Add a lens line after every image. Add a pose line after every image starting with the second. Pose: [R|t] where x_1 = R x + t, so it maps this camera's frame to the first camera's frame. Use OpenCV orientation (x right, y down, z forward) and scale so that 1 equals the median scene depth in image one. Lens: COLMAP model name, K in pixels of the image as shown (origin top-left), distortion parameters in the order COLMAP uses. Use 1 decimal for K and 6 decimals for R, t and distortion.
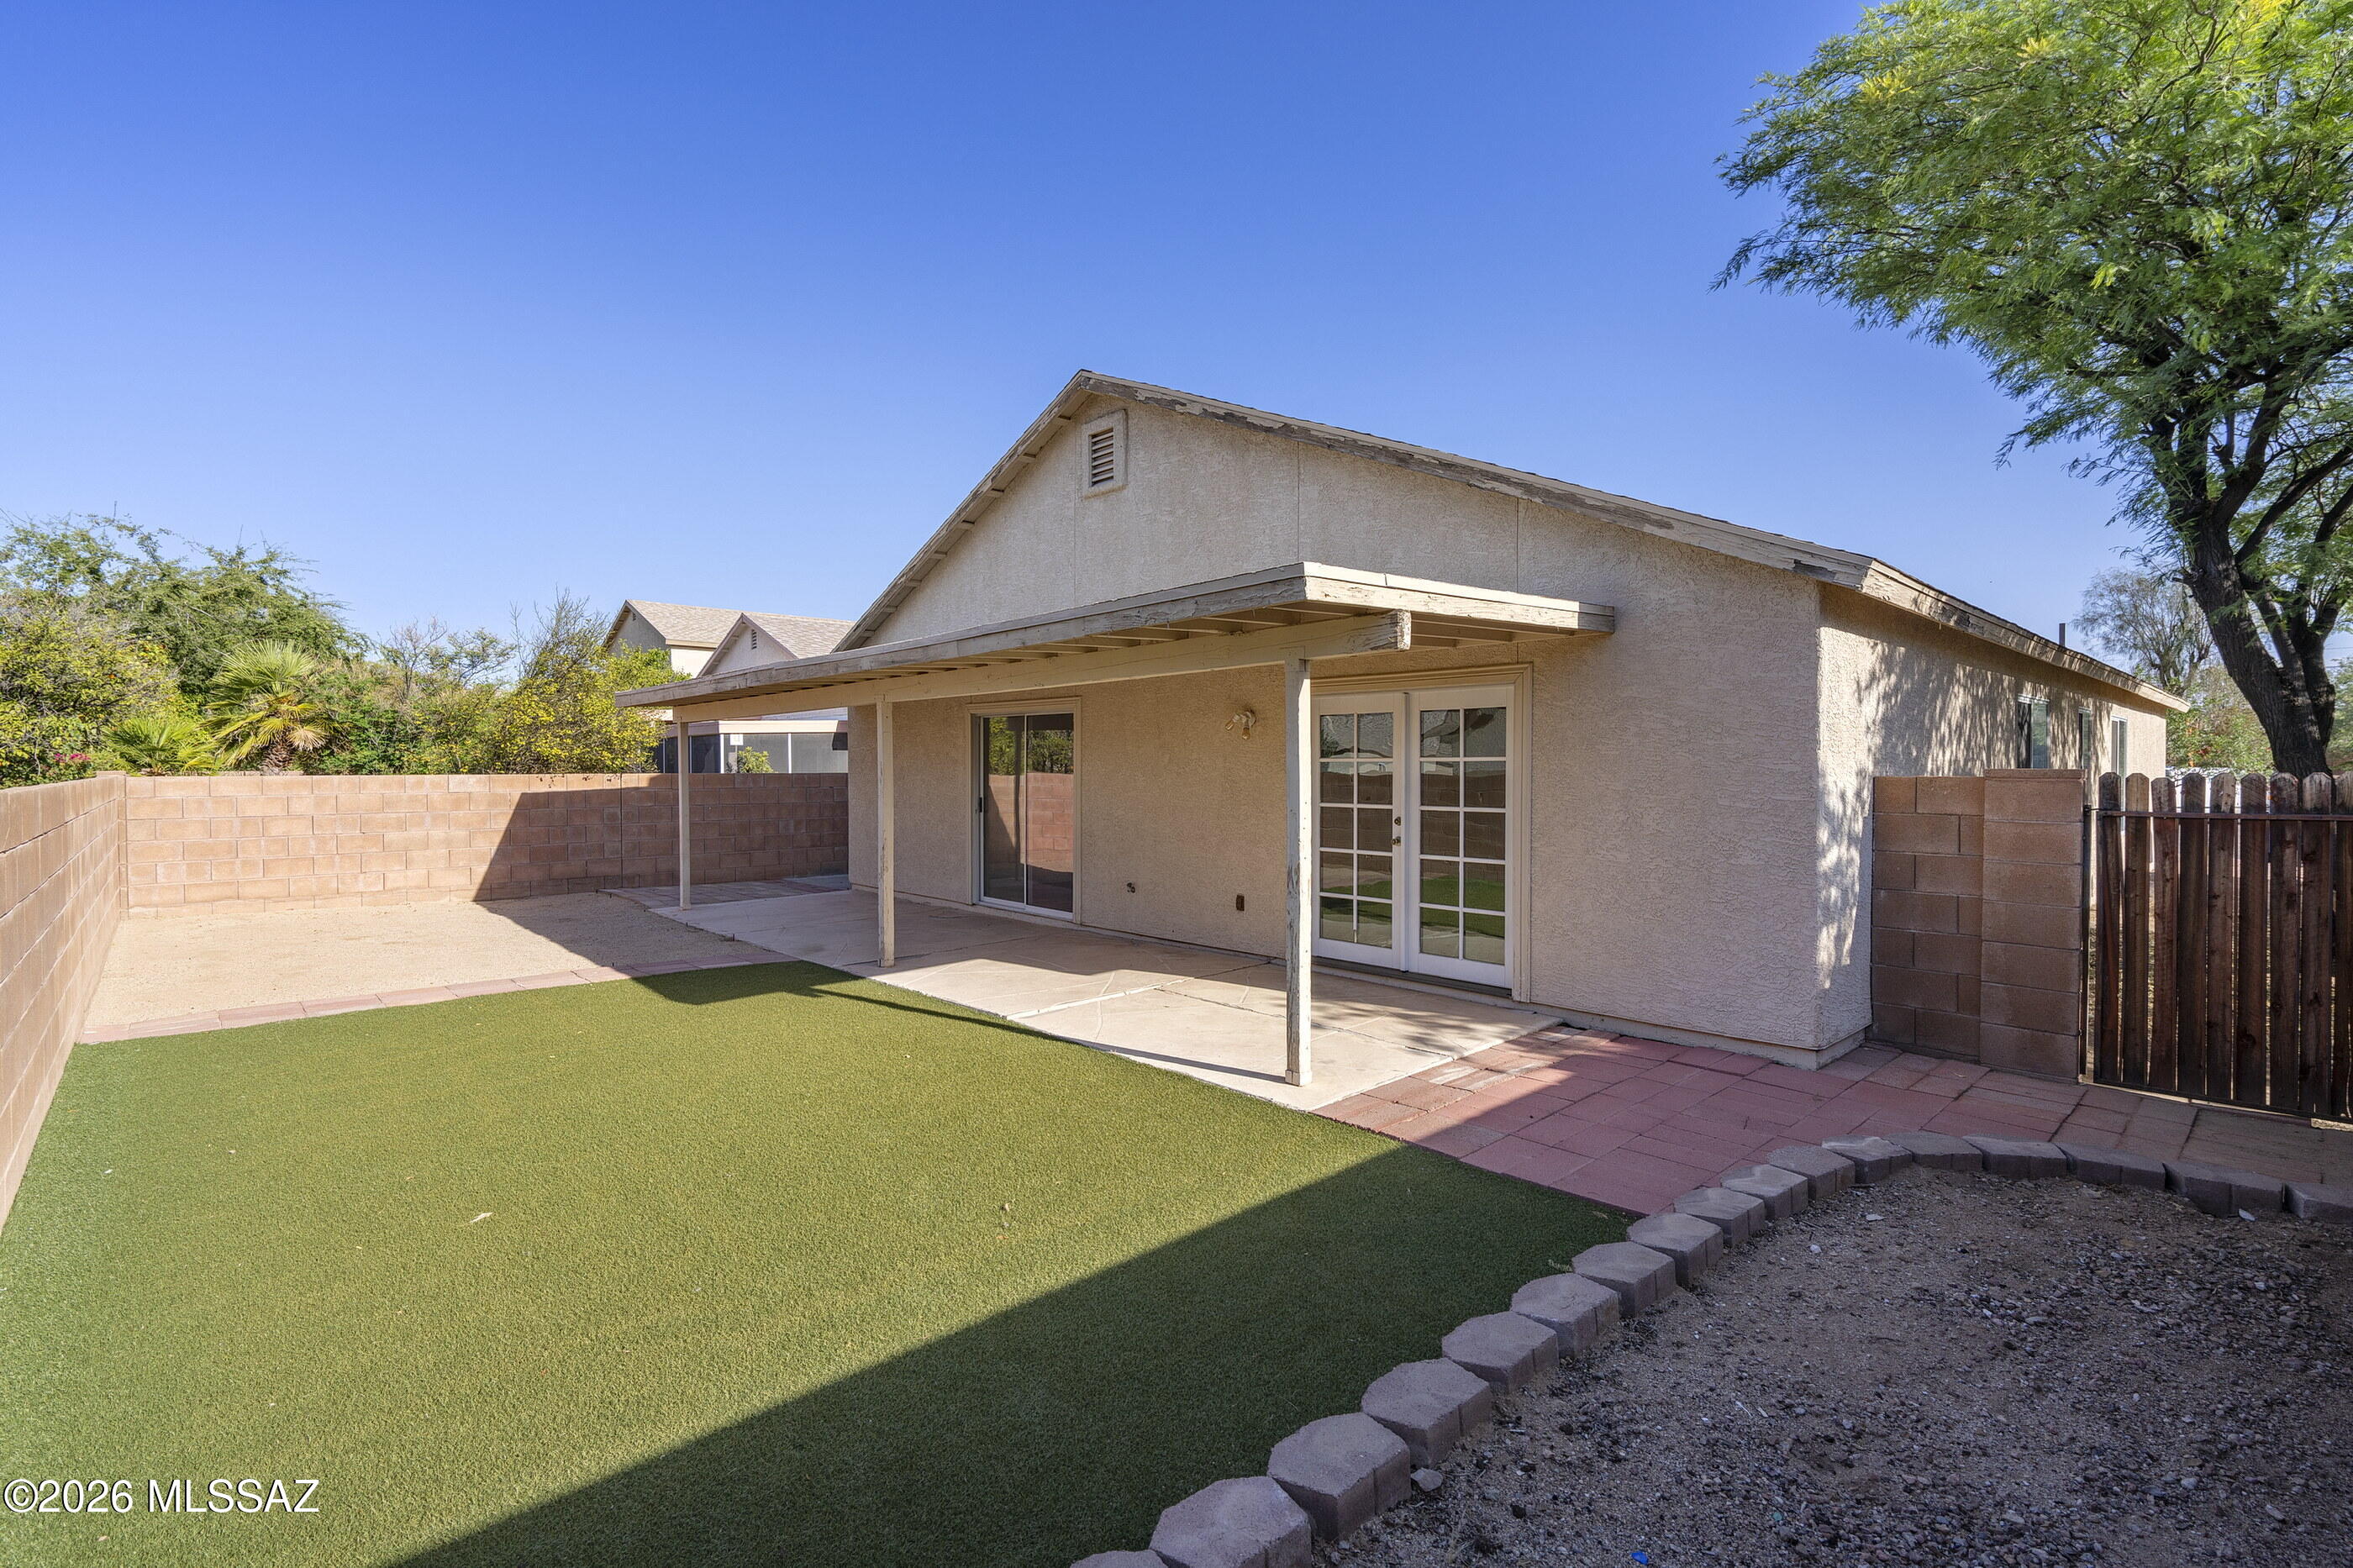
lens RADIAL K [[1073.4, 0, 1183.1], [0, 1073.4, 777.2], [0, 0, 1]] dist [-0.000863, 0.000834]
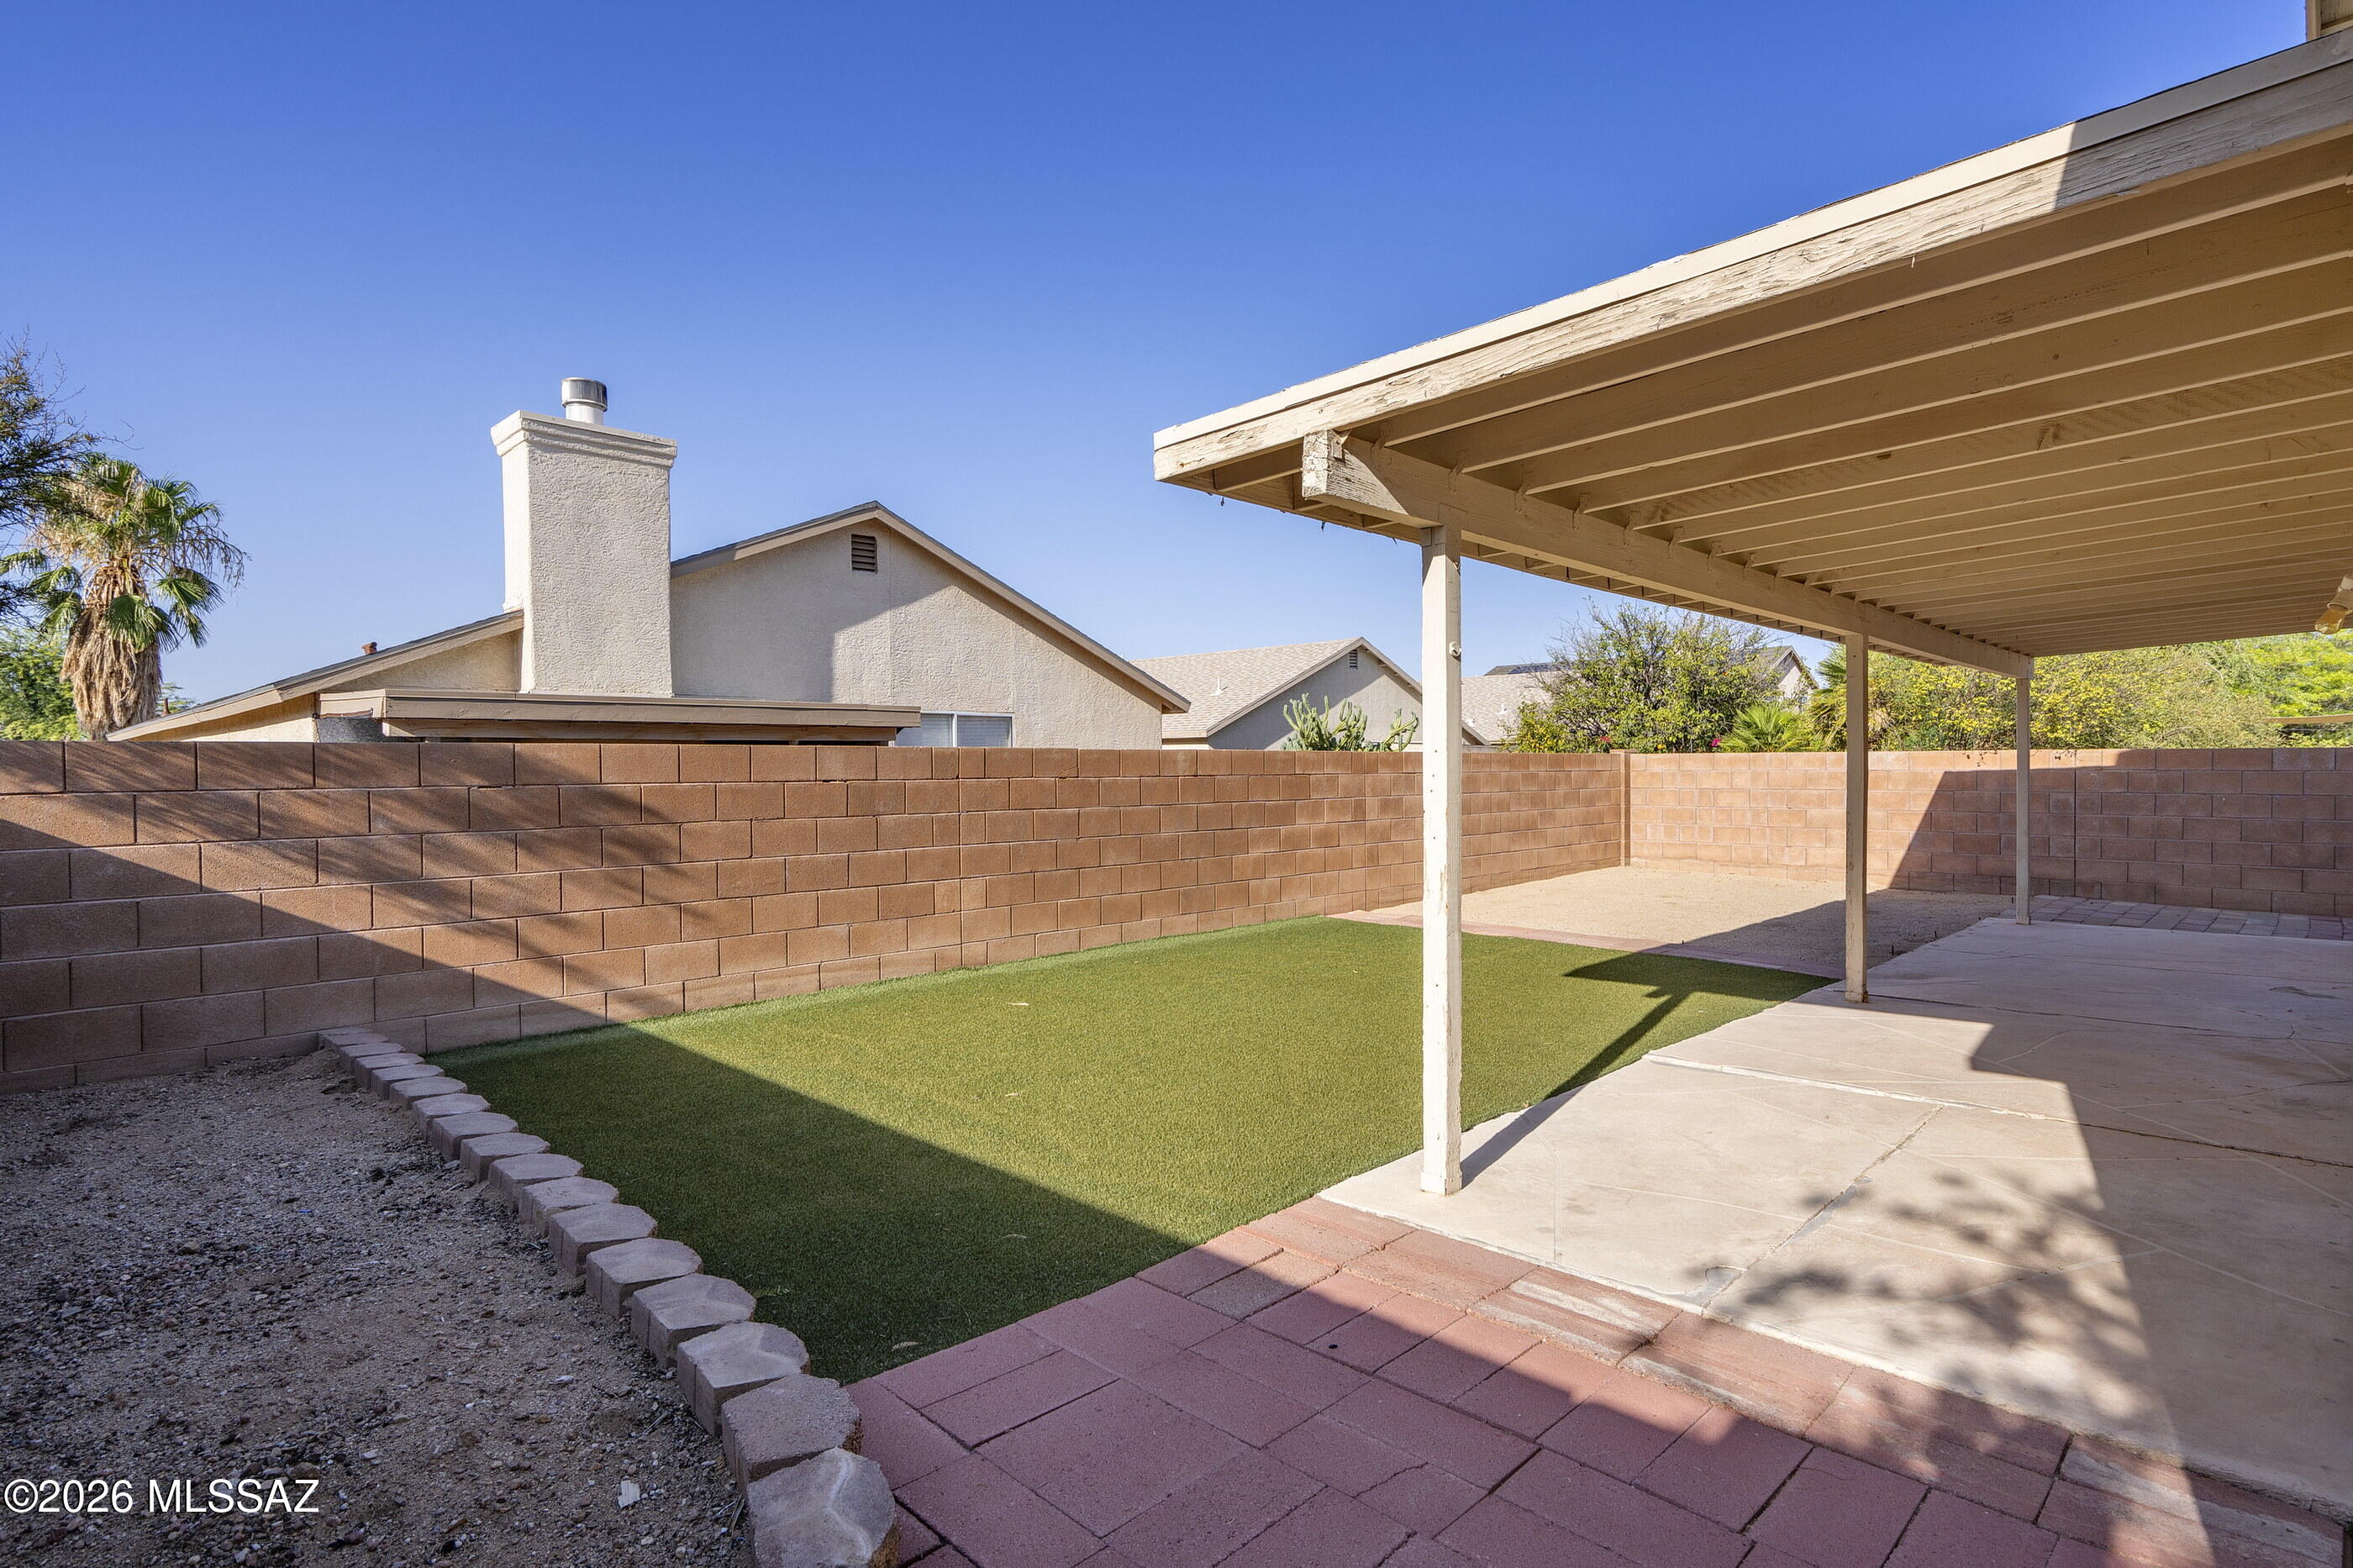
lens RADIAL K [[1201.7, 0, 1193.9], [0, 1201.7, 787.4], [0, 0, 1]] dist [0.000440, -0.002093]
pose [[0.036018, 0.017555, -0.999197, 0.410342], [-0.006526, 0.999829, 0.017331, 0.016786], [0.999330, 0.005897, 0.036126, 0.415527]]
